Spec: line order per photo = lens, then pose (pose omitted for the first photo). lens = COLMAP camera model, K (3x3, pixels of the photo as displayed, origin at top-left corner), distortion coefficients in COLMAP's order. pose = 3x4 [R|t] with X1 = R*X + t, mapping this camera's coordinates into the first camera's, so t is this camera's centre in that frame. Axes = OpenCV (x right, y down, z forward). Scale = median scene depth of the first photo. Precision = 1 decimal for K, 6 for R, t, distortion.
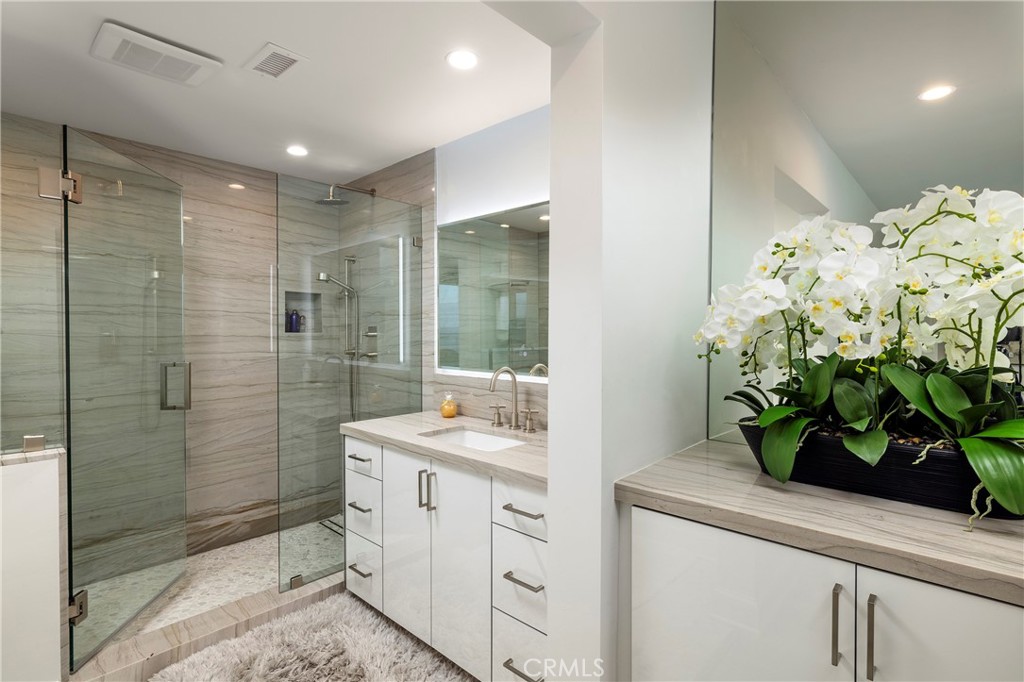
lens RADIAL K [[501.5, 0, 511.9], [0, 501.5, 339.0], [0, 0, 1]] dist [-0.006802, -0.001474]
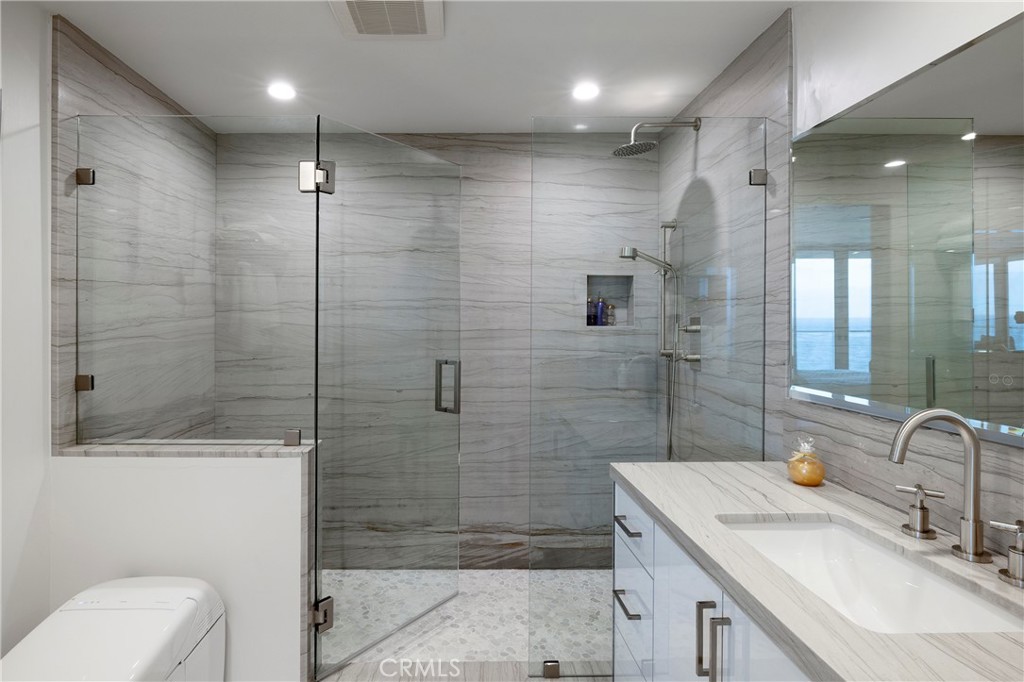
lens RADIAL K [[501.5, 0, 478.6], [0, 501.5, 327.3], [0, 0, 1]] dist [-0.006802, -0.001474]
pose [[0.687365, 0.002017, -0.726309, 0.020275], [-0.007178, 0.999966, -0.004017, -0.007138], [0.726276, 0.007974, 0.687356, 0.356844]]
